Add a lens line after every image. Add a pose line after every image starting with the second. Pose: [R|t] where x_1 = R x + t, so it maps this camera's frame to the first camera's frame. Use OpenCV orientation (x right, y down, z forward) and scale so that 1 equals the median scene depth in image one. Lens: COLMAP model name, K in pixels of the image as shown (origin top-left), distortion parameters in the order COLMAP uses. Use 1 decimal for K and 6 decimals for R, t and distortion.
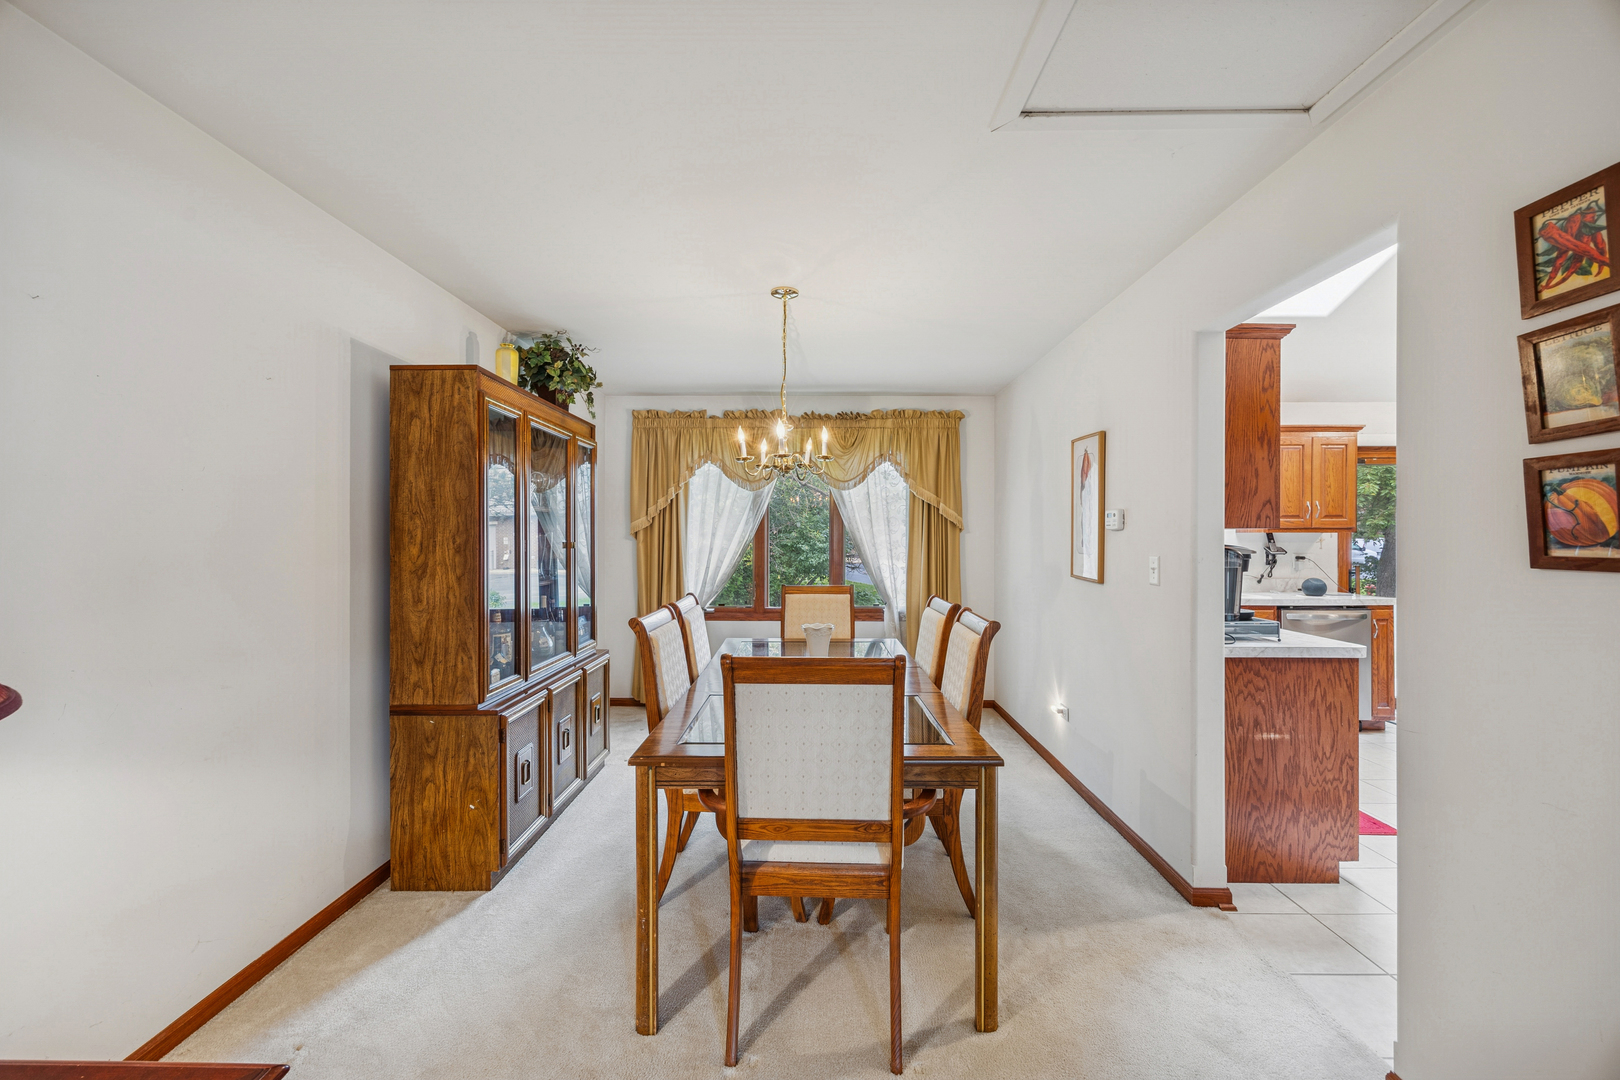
lens RADIAL K [[619.0, 0, 810.0], [0, 619.0, 540.0], [0, 0, 1]] dist [0.000306, -0.000041]
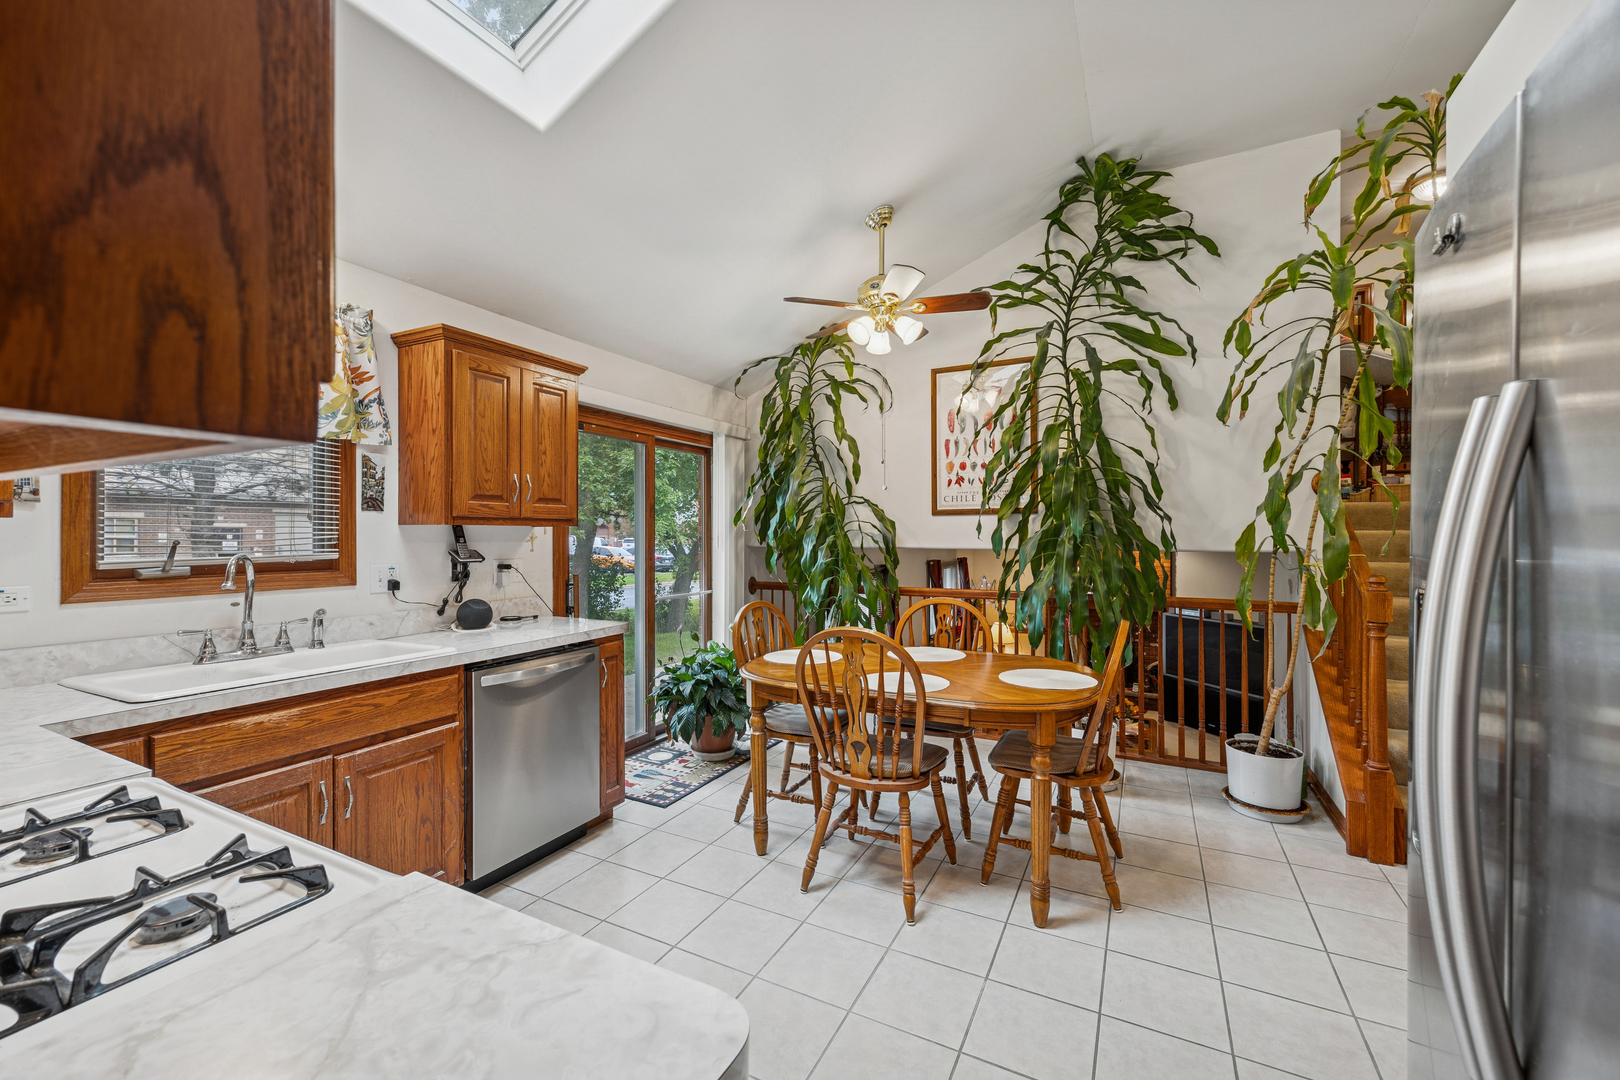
lens RADIAL K [[656.2, 0, 820.7], [0, 656.2, 526.8], [0, 0, 1]] dist [0.009630, -0.000181]
pose [[0.442030, 0.009634, 0.896948, 0.341493], [0.007505, 0.999868, -0.014438, 0.000891], [-0.896969, 0.013113, 0.441899, 0.425279]]
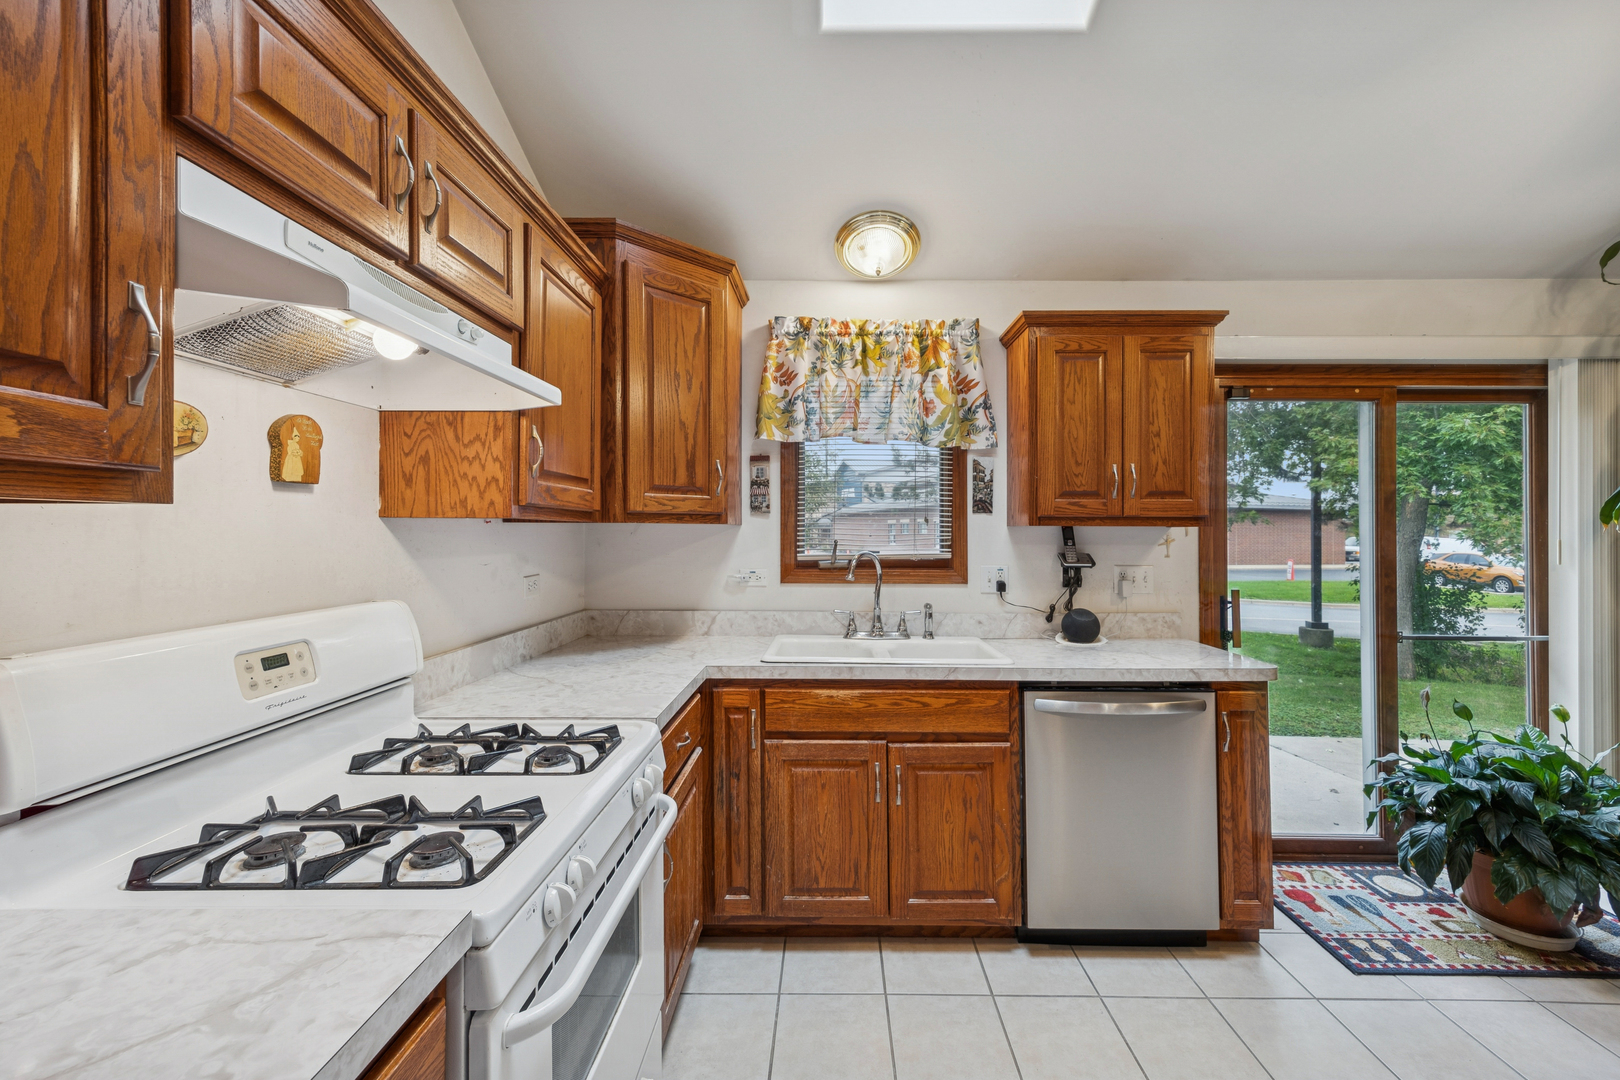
lens RADIAL K [[656.2, 0, 820.7], [0, 656.2, 526.8], [0, 0, 1]] dist [0.009630, -0.000181]
pose [[0.999991, 0.003856, 0.001620, 0.531558], [-0.003827, 0.999847, -0.017068, -0.001104], [-0.001686, 0.017061, 0.999853, 0.439097]]
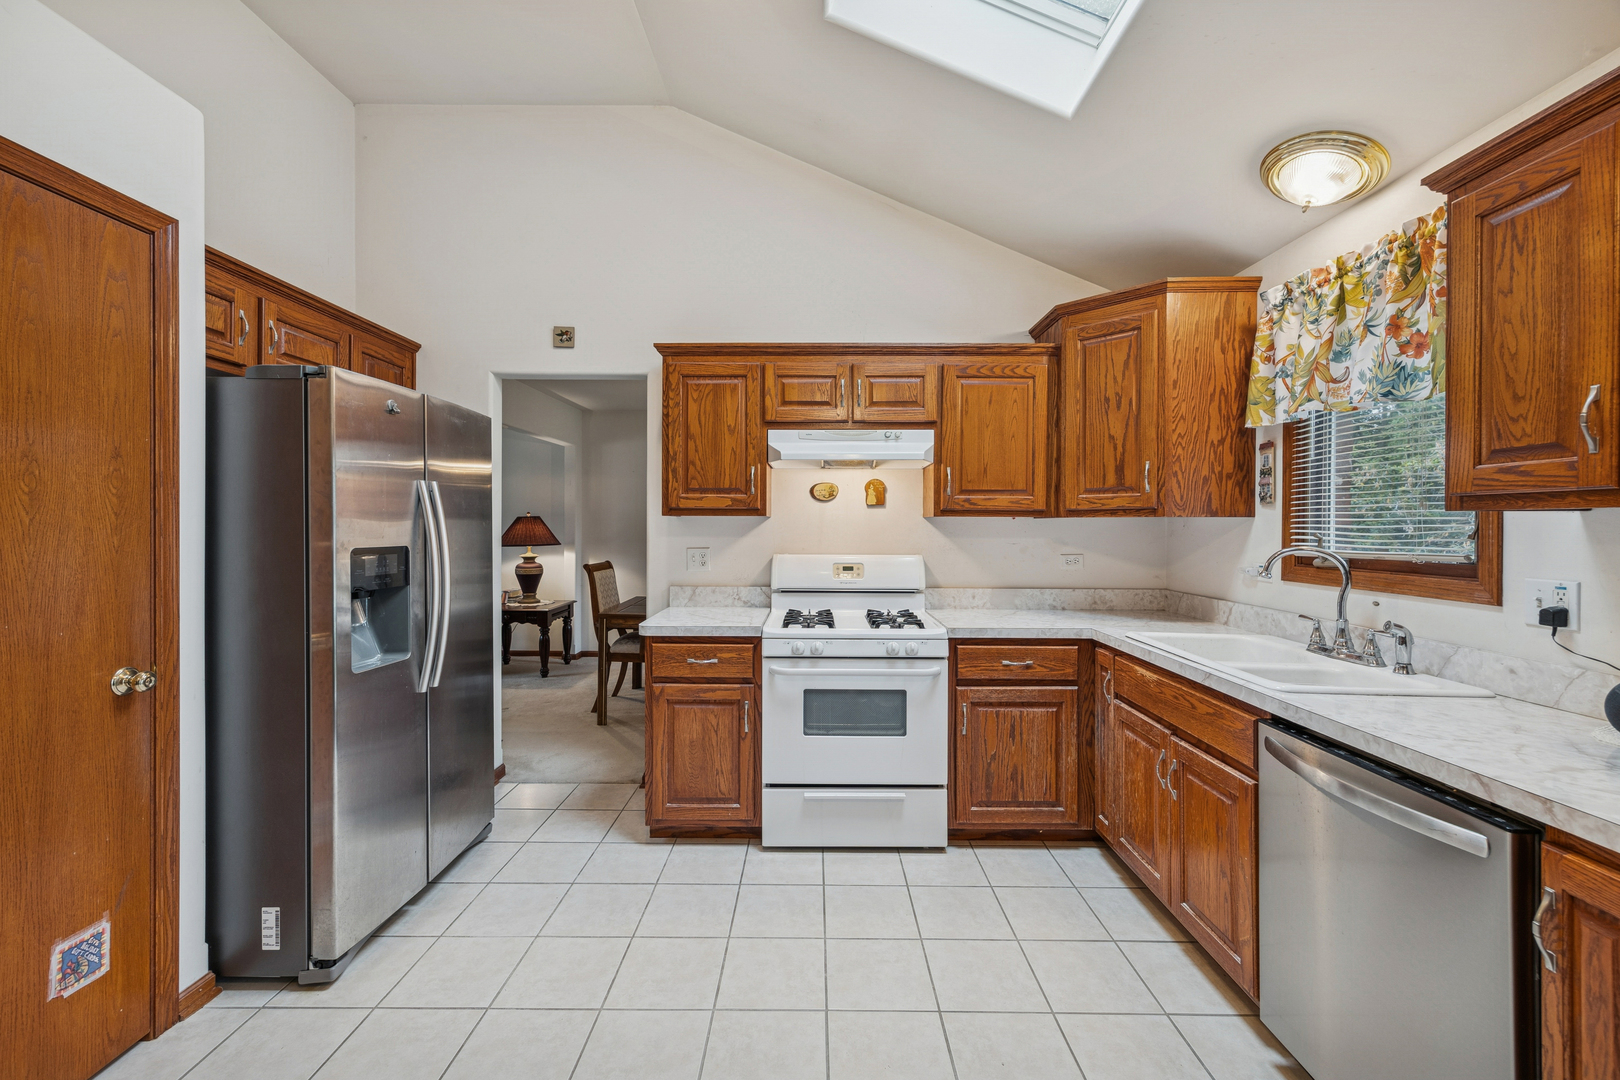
lens RADIAL K [[656.2, 0, 820.7], [0, 656.2, 526.8], [0, 0, 1]] dist [0.009630, -0.000181]
pose [[0.011956, 0.002274, -0.999926, 1.012086], [-0.013163, 0.999911, 0.002117, -0.000259], [0.999842, 0.013136, 0.011985, 0.639614]]
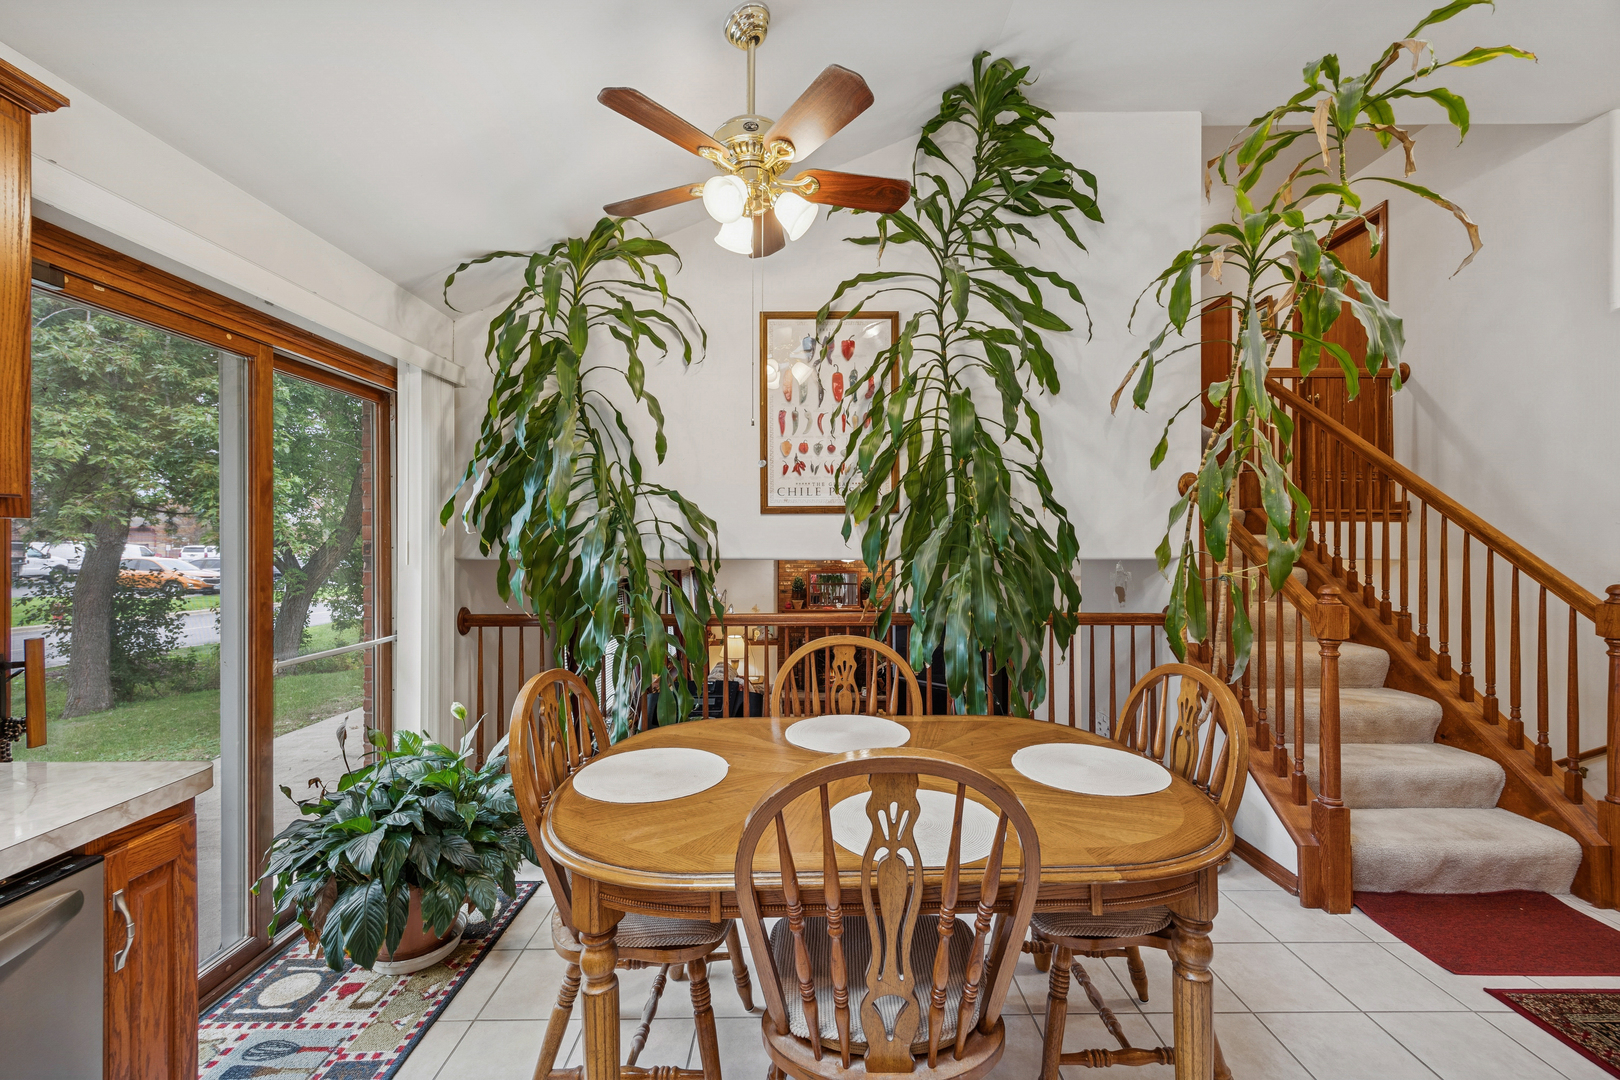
lens RADIAL K [[654.1, 0, 823.3], [0, 654.1, 537.2], [0, 0, 1]] dist [0.010723, -0.000293]
pose [[-0.020413, 0.004647, 0.999781, 0.577676], [0.008384, 0.999955, -0.004476, 0.000196], [-0.999756, 0.008291, -0.020451, 0.649877]]
